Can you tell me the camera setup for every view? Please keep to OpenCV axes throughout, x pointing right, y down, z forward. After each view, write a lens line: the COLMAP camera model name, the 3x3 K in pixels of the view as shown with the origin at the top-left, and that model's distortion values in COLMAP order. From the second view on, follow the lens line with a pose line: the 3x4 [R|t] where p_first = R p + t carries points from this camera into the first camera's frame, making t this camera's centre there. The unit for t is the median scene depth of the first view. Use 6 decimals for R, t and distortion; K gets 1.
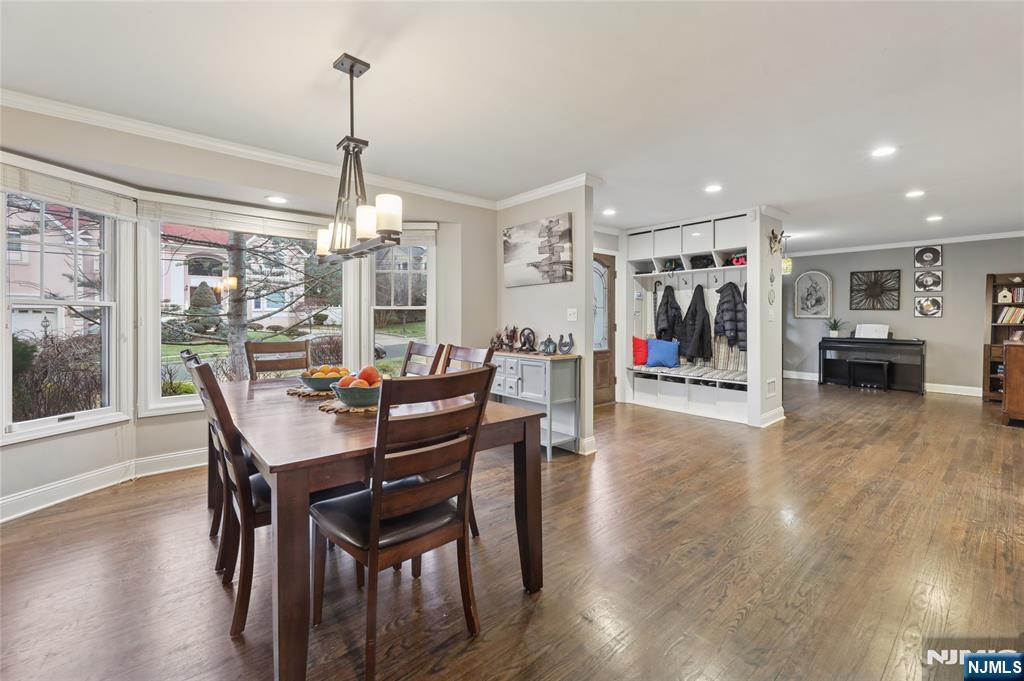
lens RADIAL K [[422.2, 0, 522.1], [0, 422.2, 321.2], [0, 0, 1]] dist [-0.003953, -0.000682]
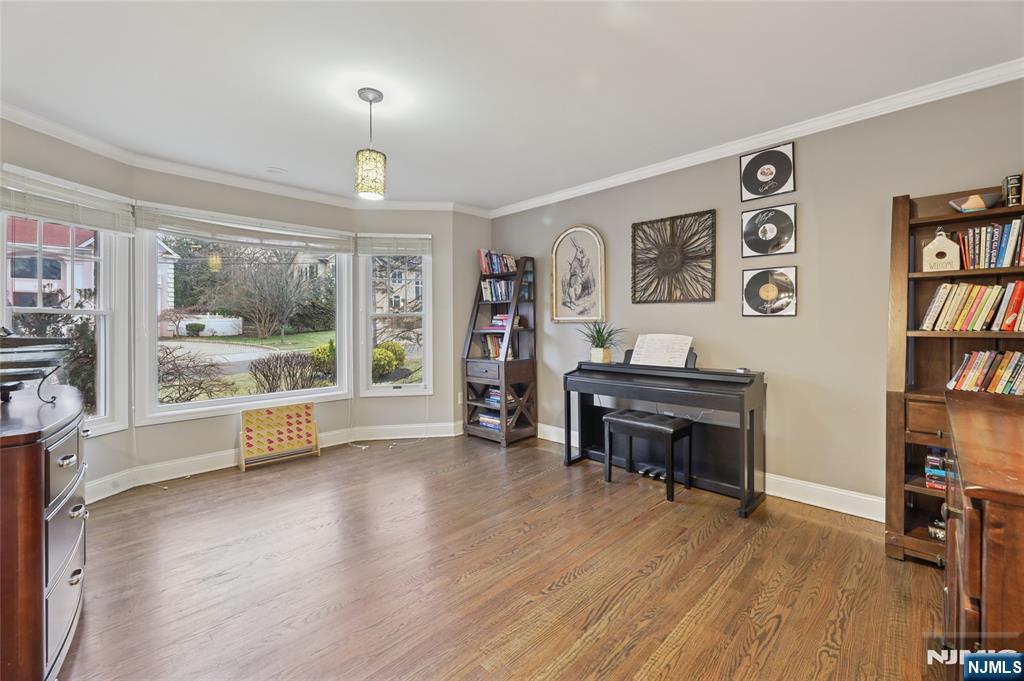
lens RADIAL K [[422.2, 0, 515.3], [0, 422.2, 326.8], [0, 0, 1]] dist [-0.003953, -0.000682]
pose [[0.996259, -0.009767, 0.085863, 0.758772], [0.010212, 0.999937, -0.004735, -0.000214], [-0.085811, 0.005594, 0.996296, 0.674516]]
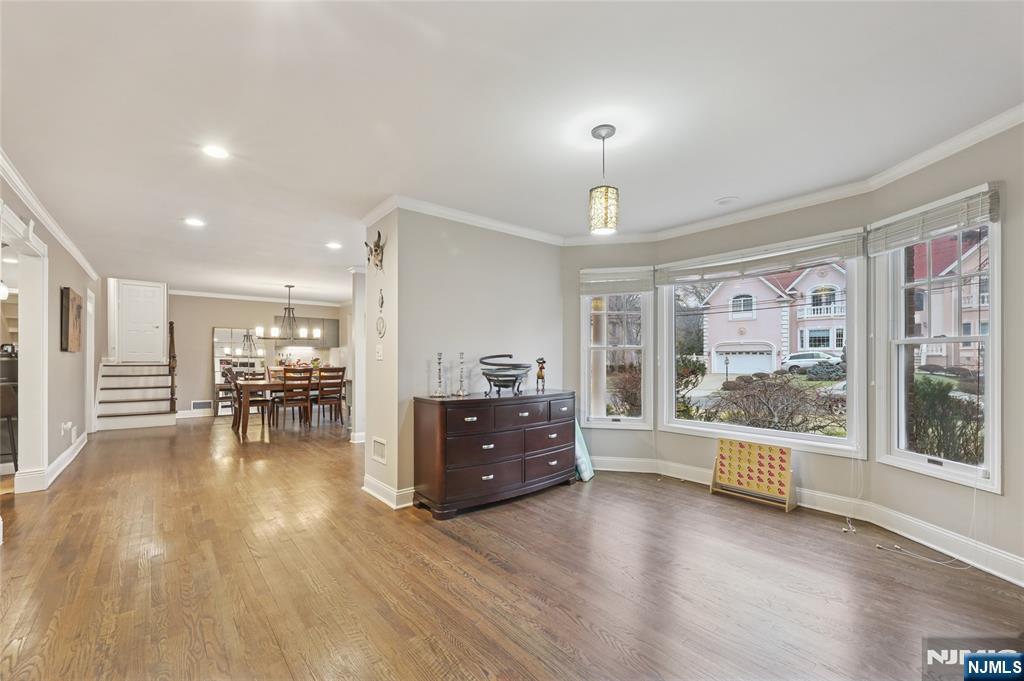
lens RADIAL K [[403.1, 0, 490.2], [0, 403.1, 363.6], [0, 0, 1]] dist [0.001239, 0.000101]
pose [[-0.006908, 0.012788, -0.999894, 1.040429], [-0.008262, 0.999883, 0.012845, -0.004054], [0.999942, 0.008350, -0.006801, 0.971294]]
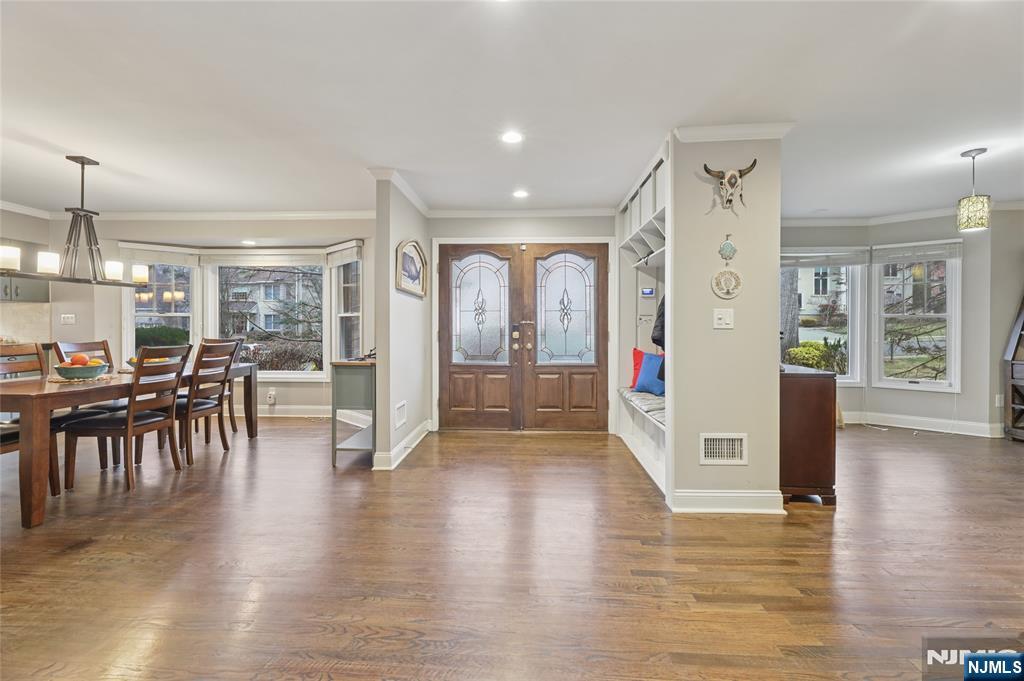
lens RADIAL K [[422.2, 0, 515.4], [0, 422.2, 325.5], [0, 0, 1]] dist [-0.003953, -0.000682]
pose [[0.732404, 0.003457, -0.680862, 0.603347], [-0.006447, 0.999977, -0.001858, -0.002377], [0.680840, 0.005750, 0.732409, 0.315347]]
